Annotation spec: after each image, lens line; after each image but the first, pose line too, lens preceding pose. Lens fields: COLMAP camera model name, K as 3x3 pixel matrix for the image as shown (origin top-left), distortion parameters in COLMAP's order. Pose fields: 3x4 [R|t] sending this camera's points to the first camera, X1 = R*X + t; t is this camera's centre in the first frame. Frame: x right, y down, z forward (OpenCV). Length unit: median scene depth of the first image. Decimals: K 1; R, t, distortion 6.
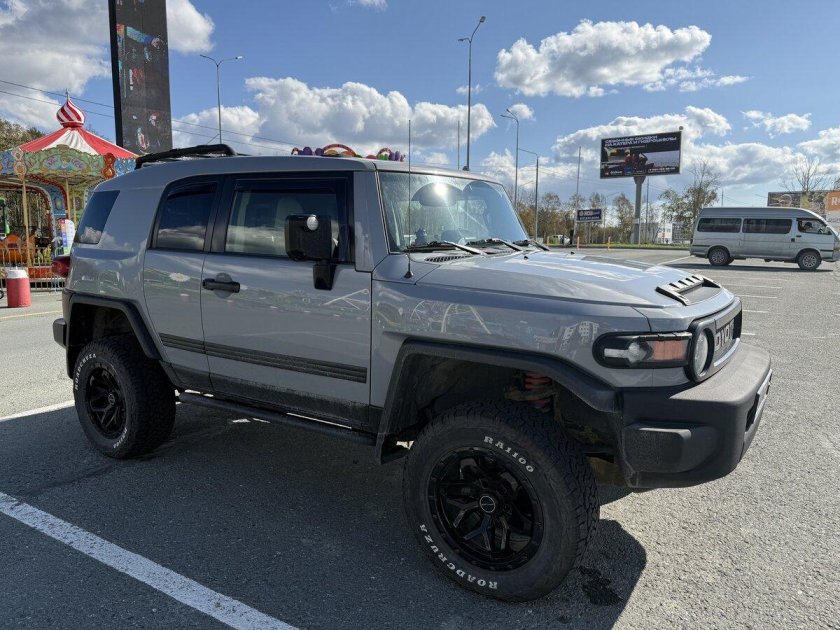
lens RADIAL K [[667.4, 0, 420.0], [0, 667.4, 315.0], [0, 0, 1]] dist [-0.007172, -0.004370]
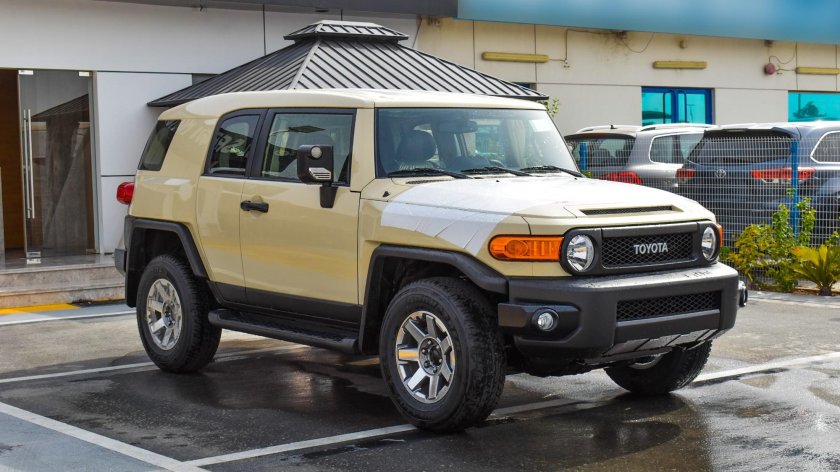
lens RADIAL K [[1332.5, 0, 420.0], [0, 1332.5, 236.0], [0, 0, 1]] dist [-0.001051, 0.003027]
pose [[0.964635, 0.017218, -0.263026, 0.655319], [-0.035032, 0.997387, -0.063189, 0.160287], [0.261250, 0.070169, 0.962717, -1.271733]]
